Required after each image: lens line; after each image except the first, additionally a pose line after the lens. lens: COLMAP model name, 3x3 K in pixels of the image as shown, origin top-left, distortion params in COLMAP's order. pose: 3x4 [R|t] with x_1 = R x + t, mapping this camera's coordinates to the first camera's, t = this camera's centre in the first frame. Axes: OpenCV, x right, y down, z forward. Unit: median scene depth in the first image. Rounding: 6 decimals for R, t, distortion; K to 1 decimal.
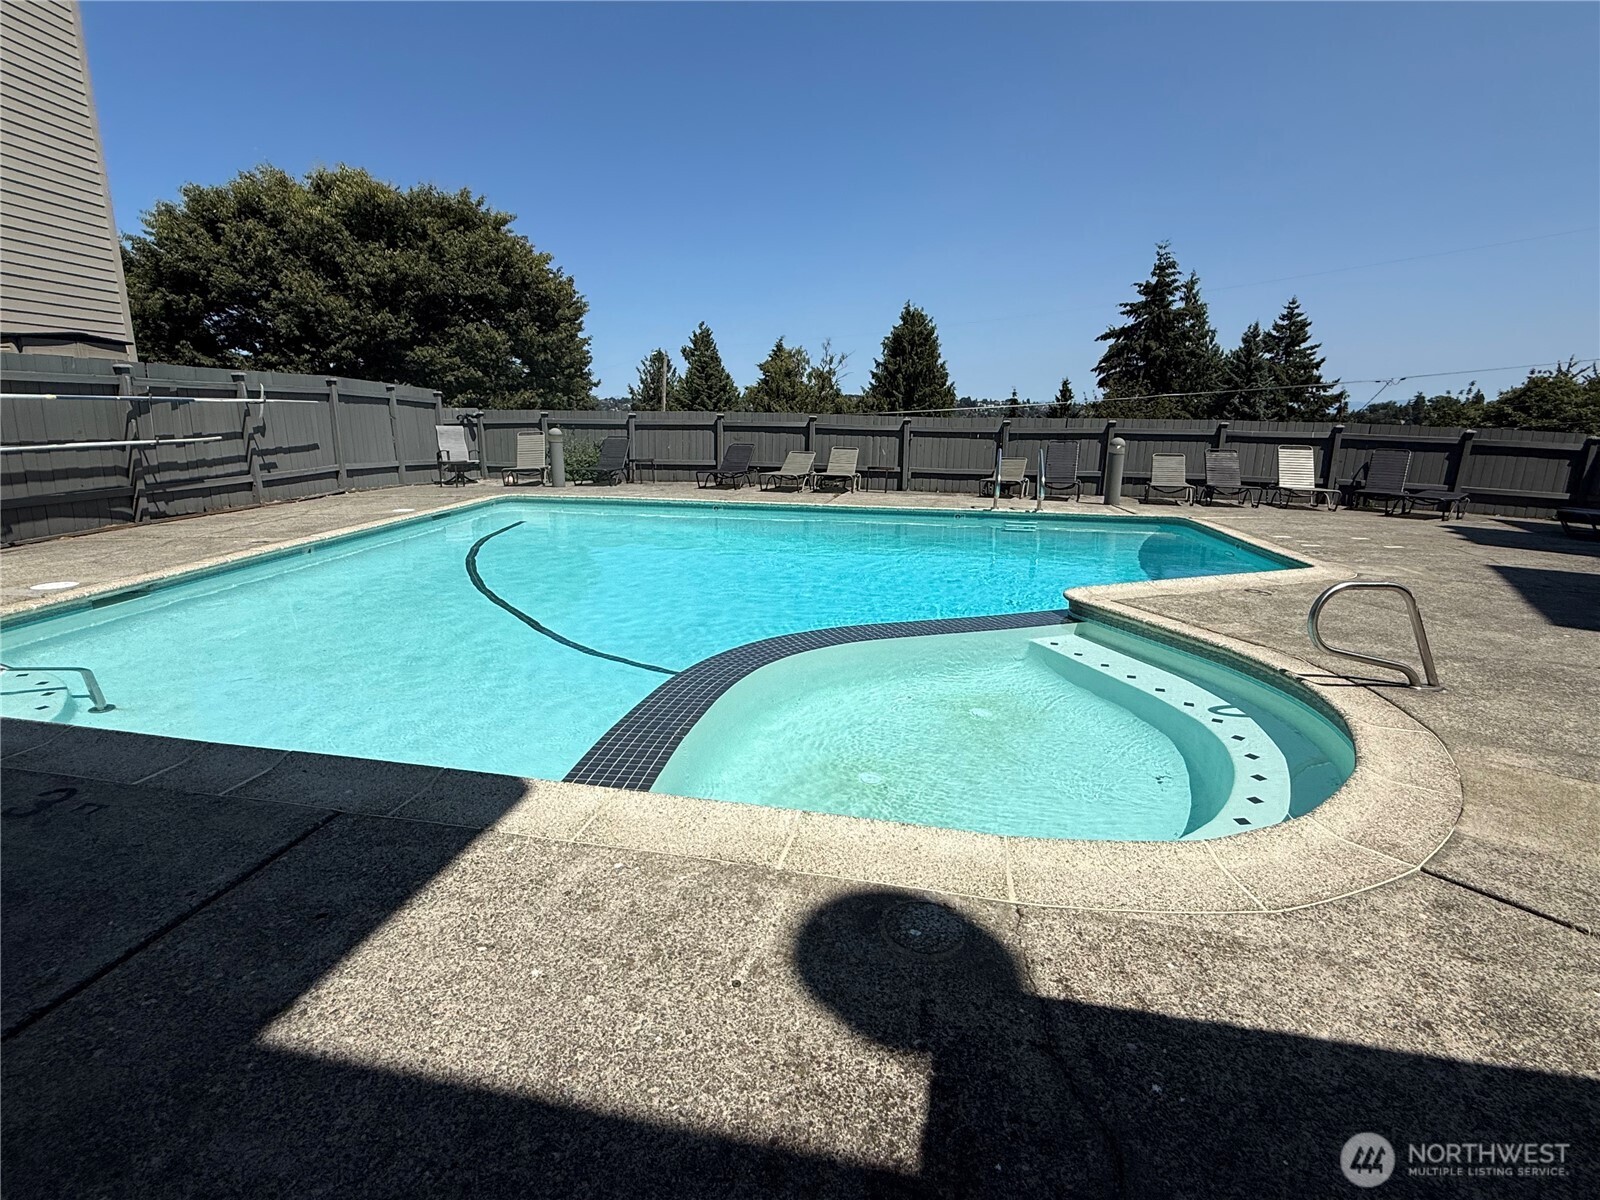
lens RADIAL K [[797.0, 0, 800.0], [0, 797.0, 600.0], [0, 0, 1]] dist [0.003572, -0.000950]
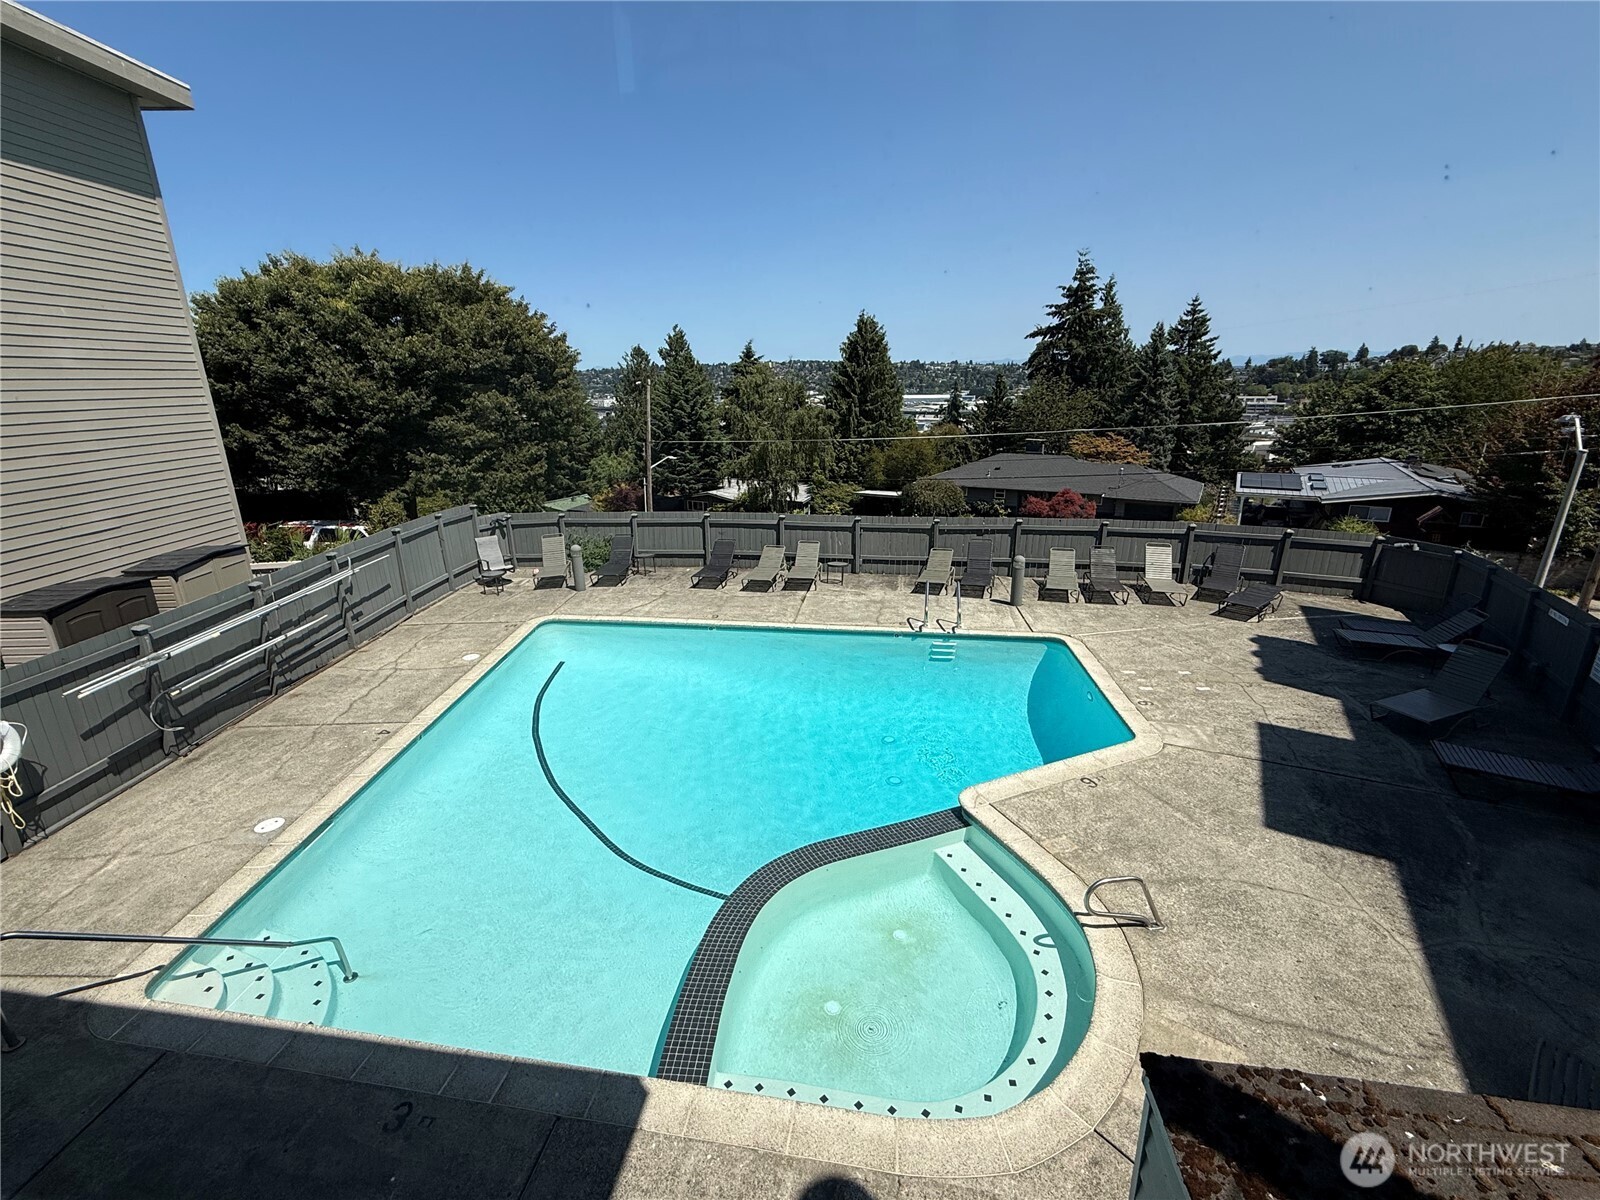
lens RADIAL K [[711.1, 0, 800.0], [0, 711.1, 600.0], [0, 0, 1]] dist [0.001399, 0.000276]
pose [[0.998767, -0.031633, 0.038261, -0.001818], [0.028412, 0.996229, 0.081983, -0.129694], [-0.040710, -0.080794, 0.995899, -0.075724]]
